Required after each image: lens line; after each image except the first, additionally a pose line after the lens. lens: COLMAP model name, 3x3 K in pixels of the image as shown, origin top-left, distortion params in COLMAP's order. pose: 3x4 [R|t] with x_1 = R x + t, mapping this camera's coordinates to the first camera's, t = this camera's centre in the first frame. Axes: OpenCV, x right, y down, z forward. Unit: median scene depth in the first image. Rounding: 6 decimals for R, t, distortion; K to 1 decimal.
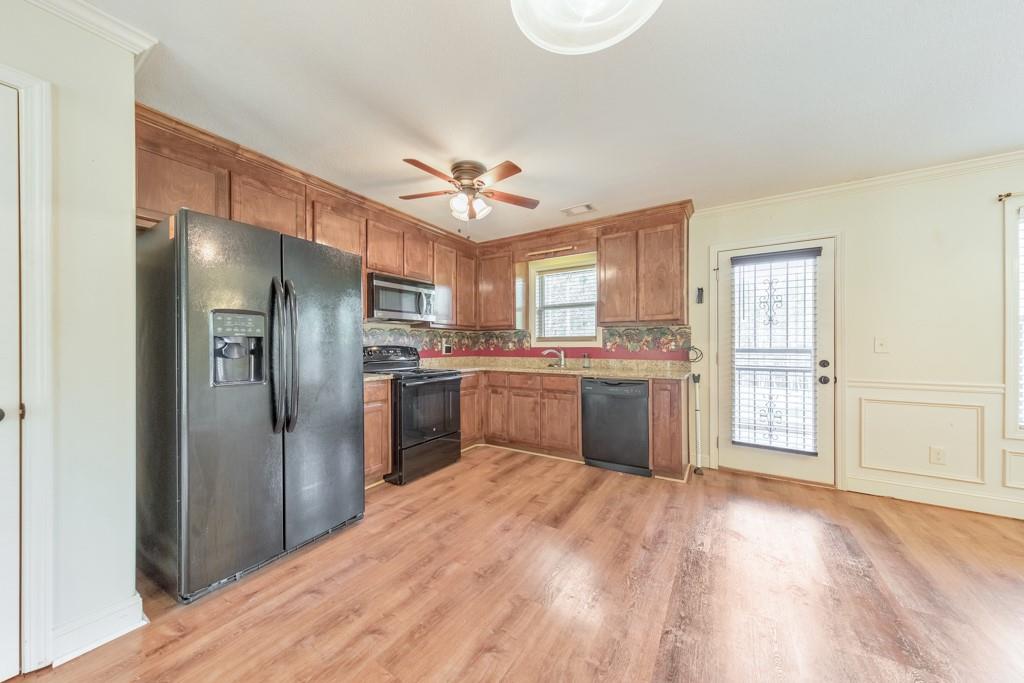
lens RADIAL K [[345.1, 0, 507.2], [0, 345.1, 345.4], [0, 0, 1]] dist [0.008018, -0.001284]
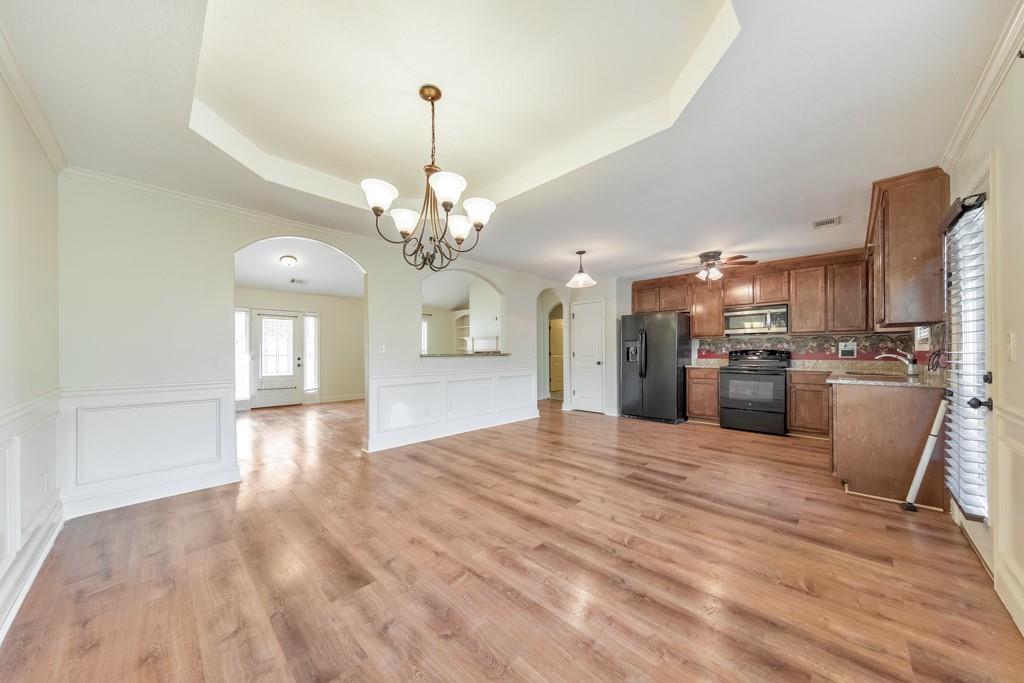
lens RADIAL K [[345.1, 0, 508.3], [0, 345.1, 351.2], [0, 0, 1]] dist [0.008018, -0.001284]
pose [[-0.208650, 0.001264, -0.977989, 1.498746], [0.003816, 0.999993, 0.000479, 0.001906], [0.977983, -0.003632, -0.208654, 0.262793]]
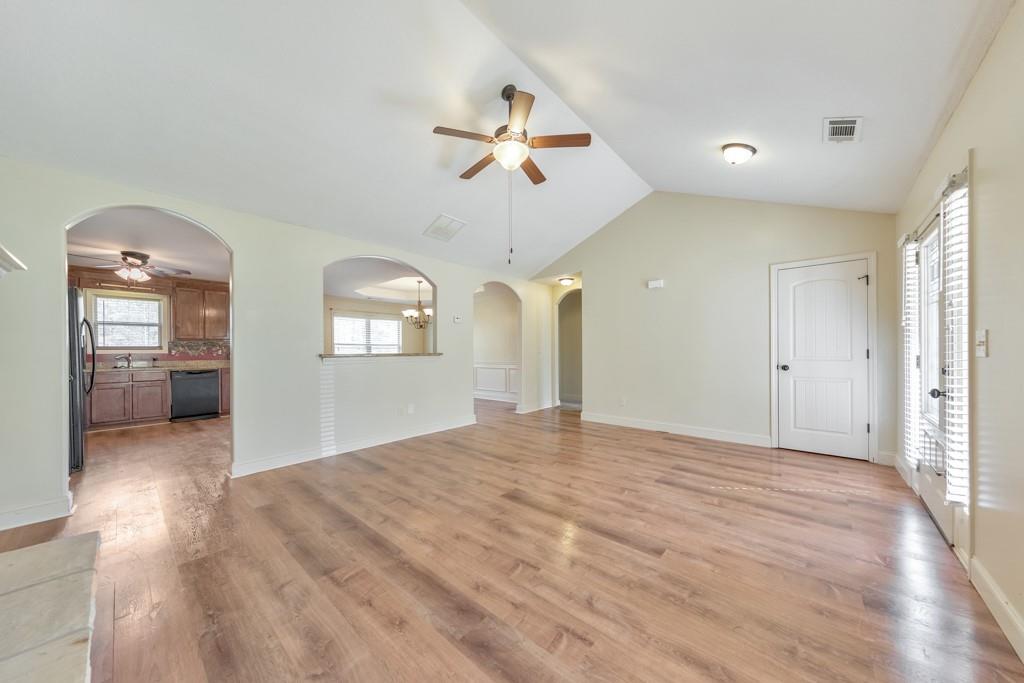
lens RADIAL K [[345.1, 0, 505.4], [0, 345.1, 351.8], [0, 0, 1]] dist [0.008018, -0.001284]
pose [[0.163039, -0.001251, 0.986619, -1.239587], [0.007637, 0.999971, 0.000006, 0.010994], [-0.986590, 0.007534, 0.163044, -0.931549]]
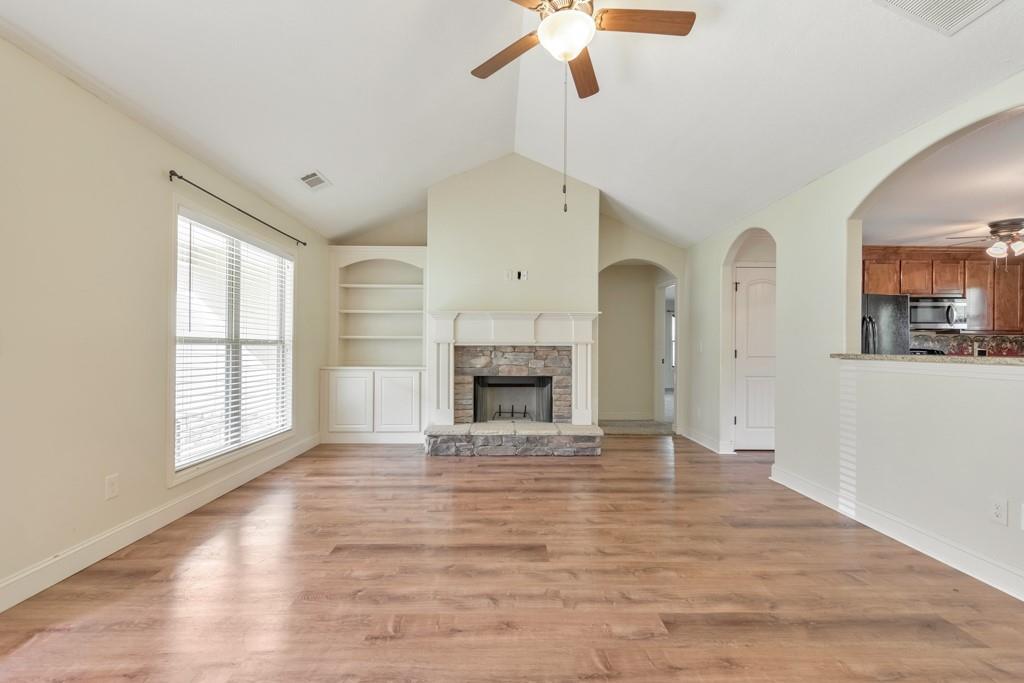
lens RADIAL K [[436.0, 0, 510.9], [0, 436.0, 344.7], [0, 0, 1]] dist [0.008275, -0.000455]
pose [[0.556394, 0.005156, -0.830902, 0.195375], [-0.010230, 0.999947, -0.000645, 0.002200], [0.830855, 0.008859, 0.556418, -1.269093]]
